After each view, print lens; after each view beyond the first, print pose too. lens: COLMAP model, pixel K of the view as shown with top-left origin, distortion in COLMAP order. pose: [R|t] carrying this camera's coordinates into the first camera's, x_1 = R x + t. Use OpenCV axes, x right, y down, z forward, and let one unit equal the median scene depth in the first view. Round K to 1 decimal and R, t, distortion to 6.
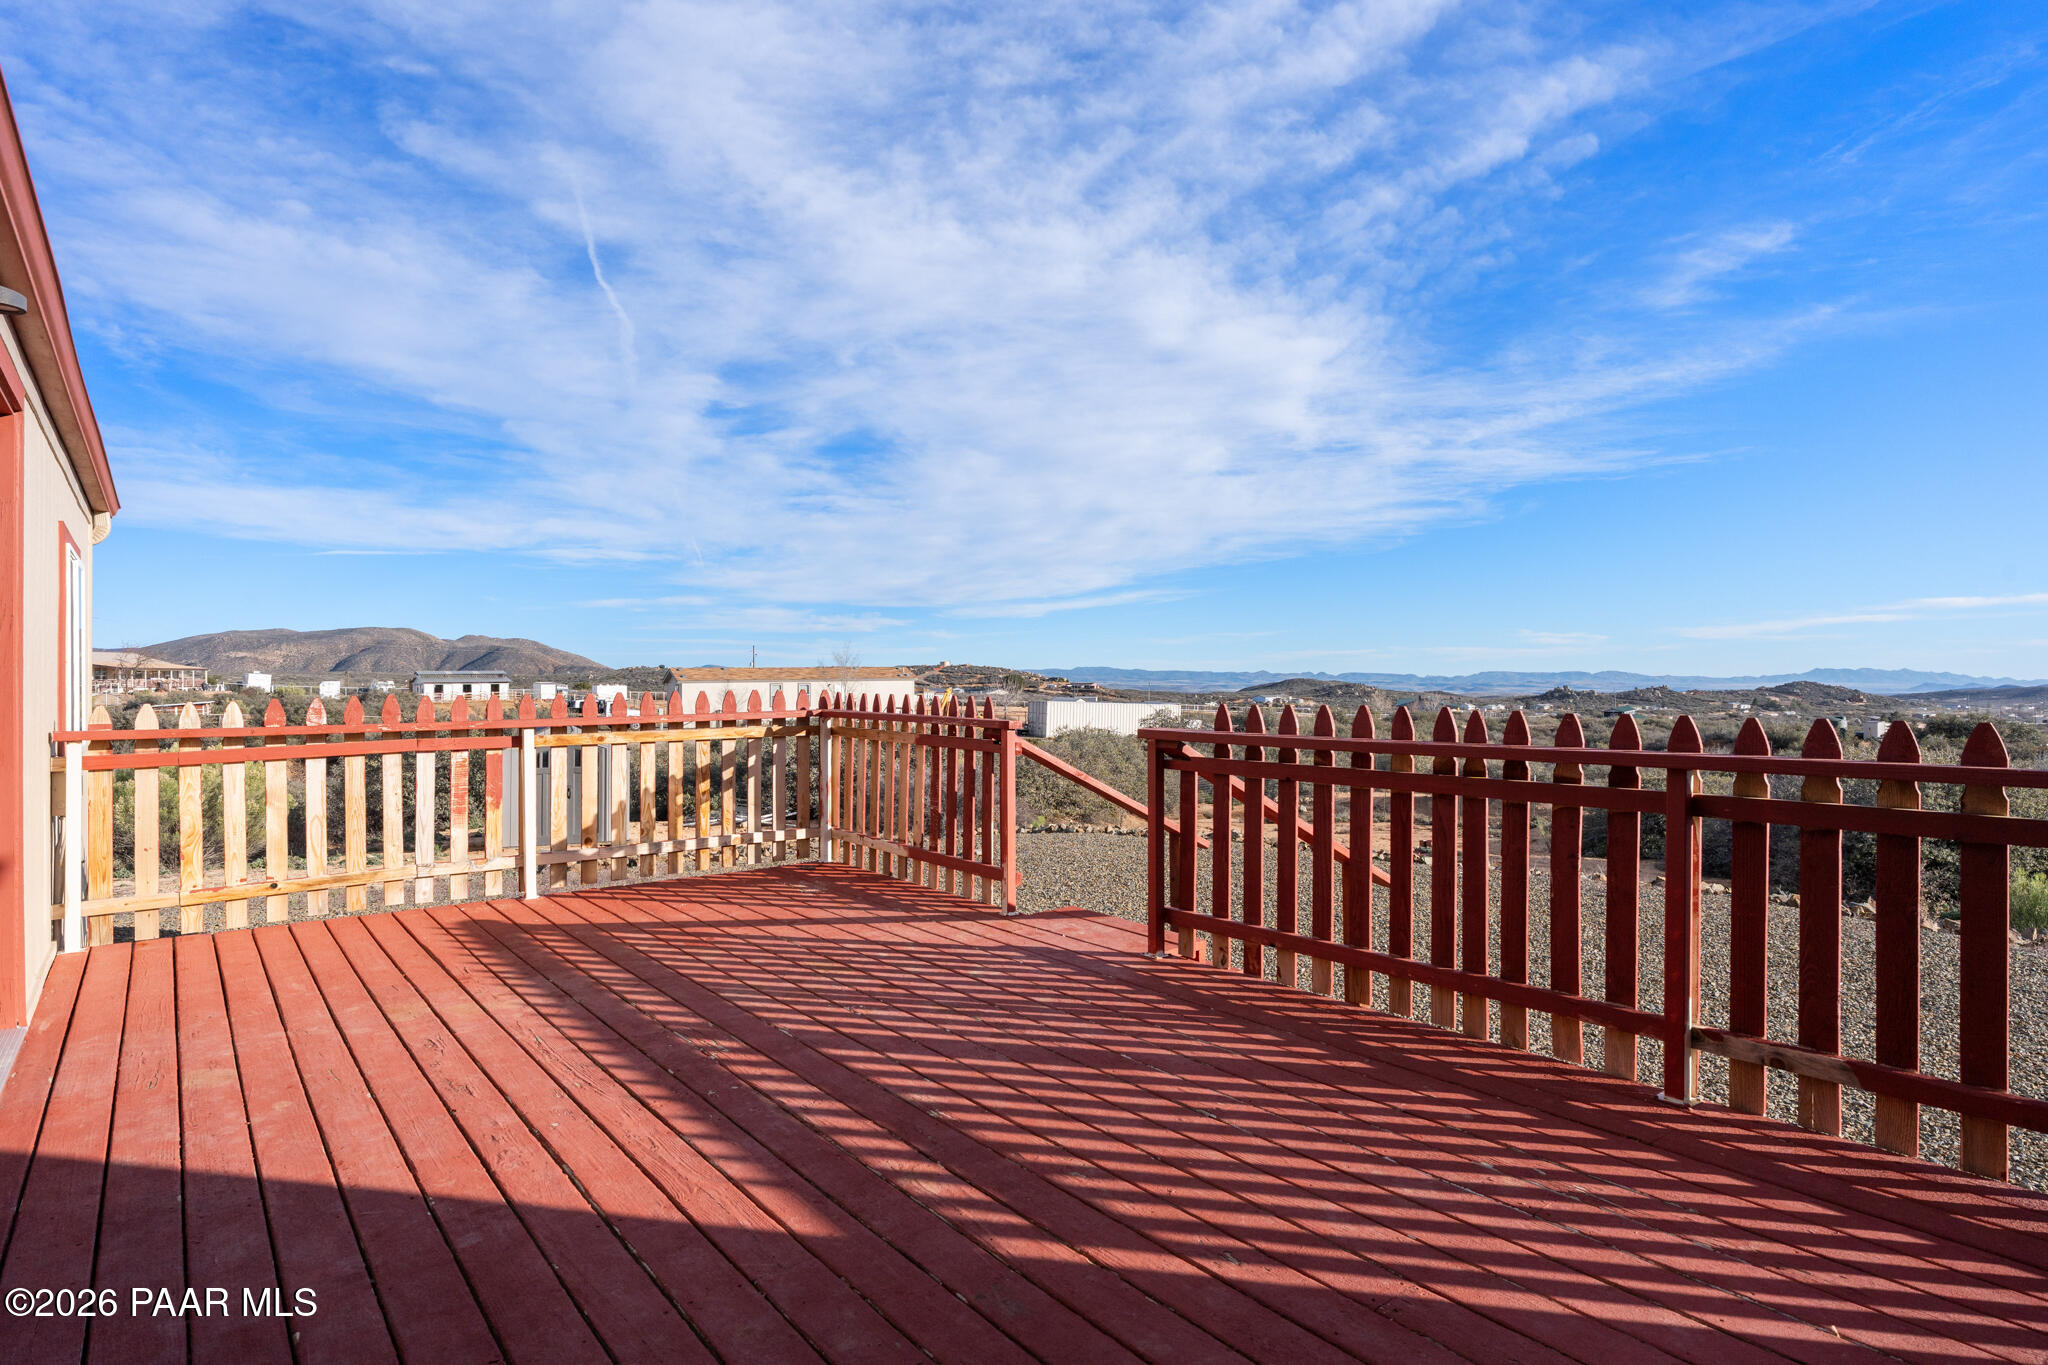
lens RADIAL K [[1169.5, 0, 1028.6], [0, 1169.5, 688.3], [0, 0, 1]] dist [-0.009057, 0.000767]
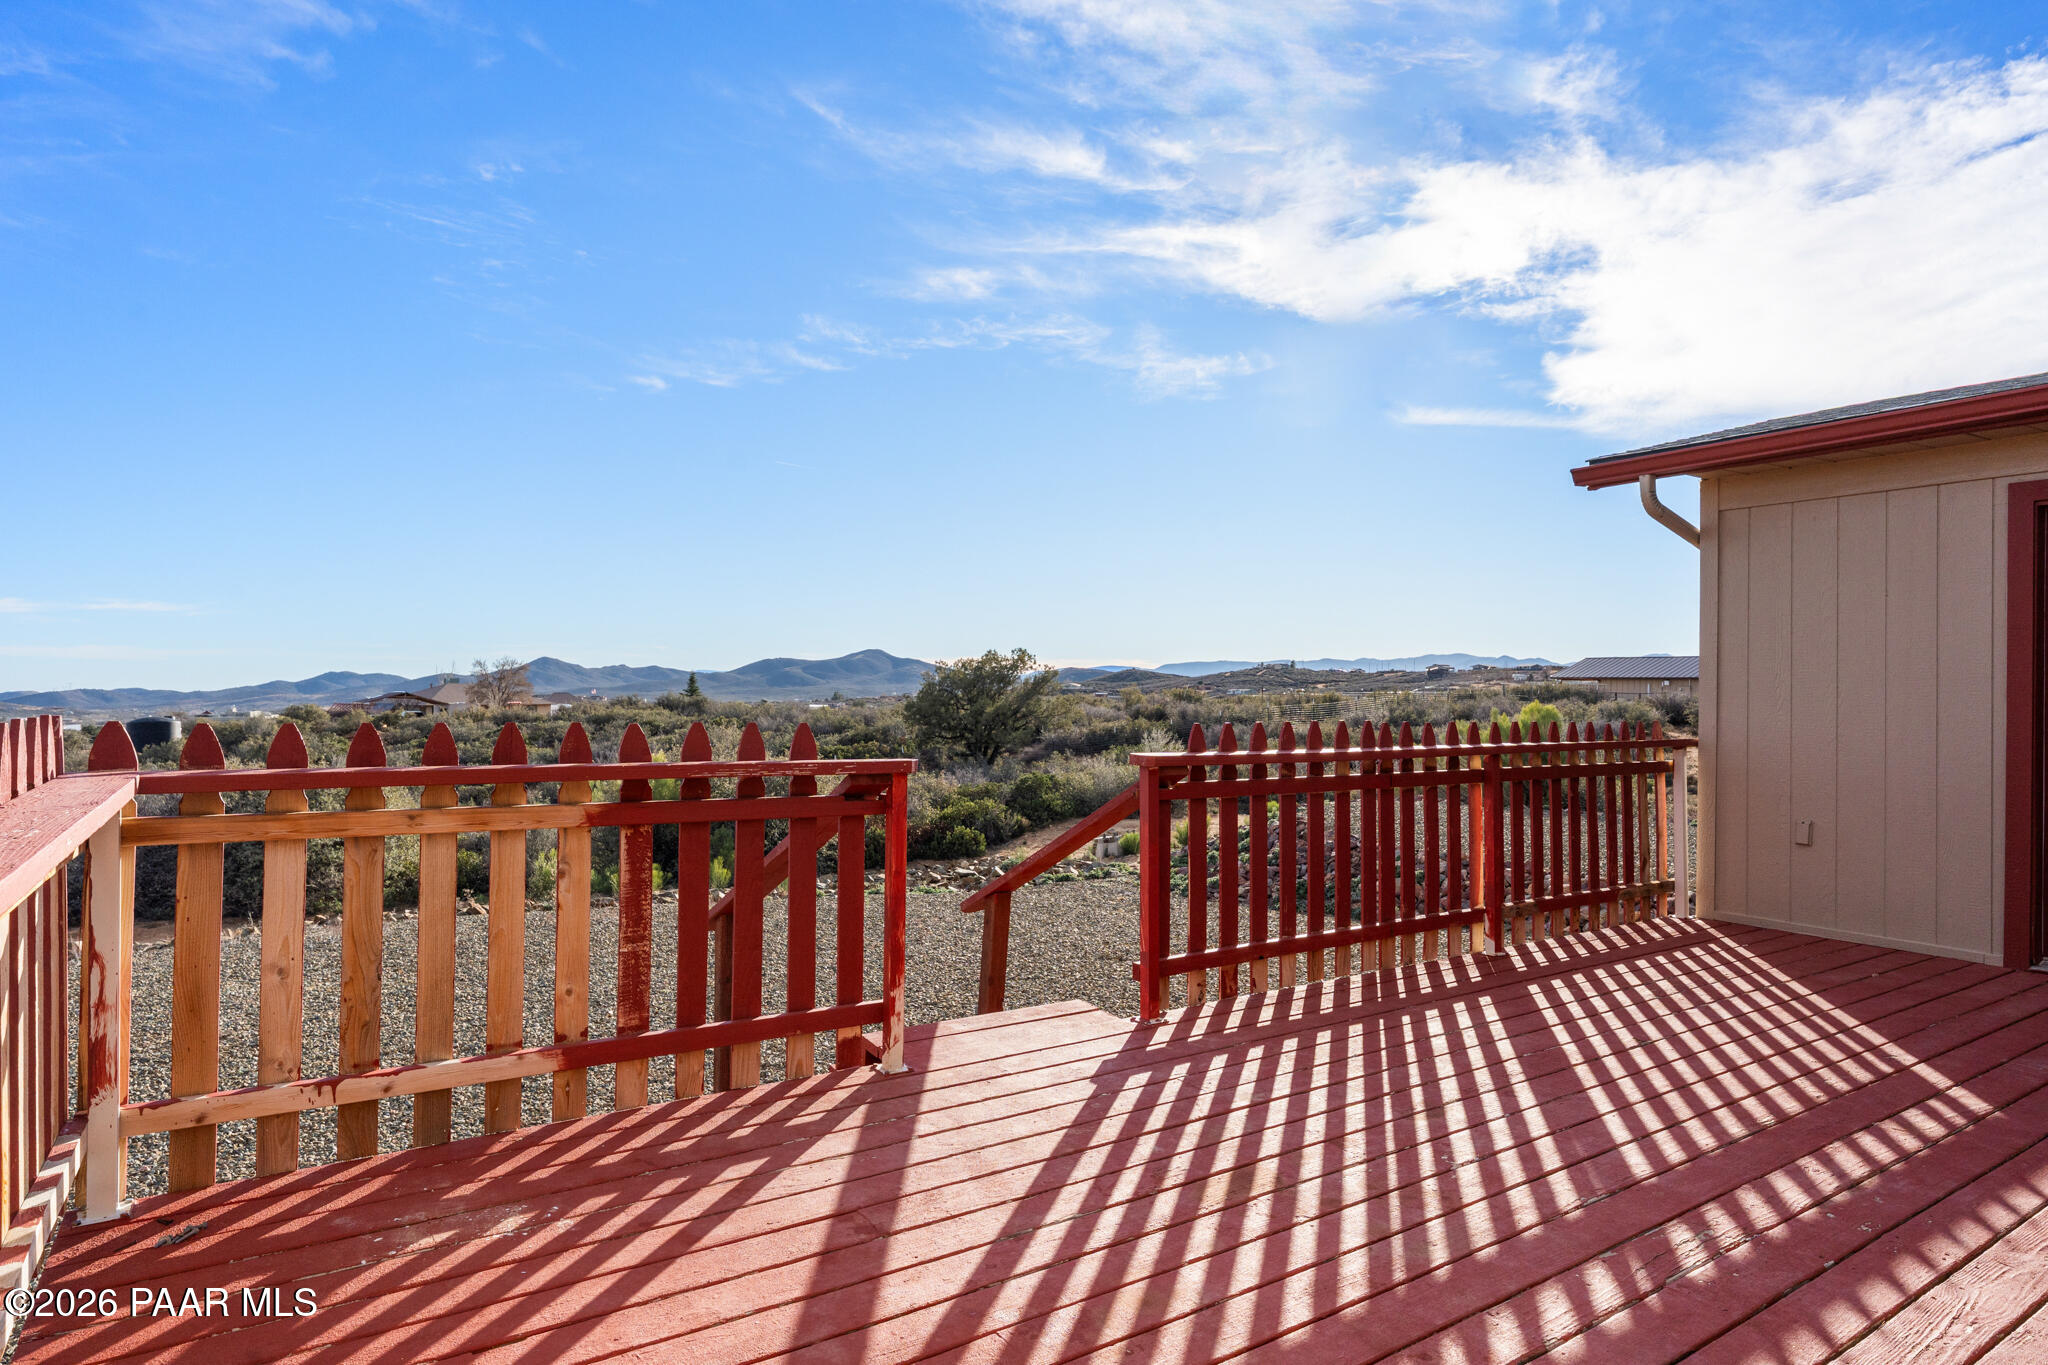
lens RADIAL K [[1169.5, 0, 1019.4], [0, 1169.5, 687.5], [0, 0, 1]] dist [-0.009057, 0.000767]
pose [[0.052247, 0.016360, 0.998500, -0.966359], [0.005178, 0.999848, -0.016653, 0.002588], [-0.998621, 0.006040, 0.052154, 1.371112]]
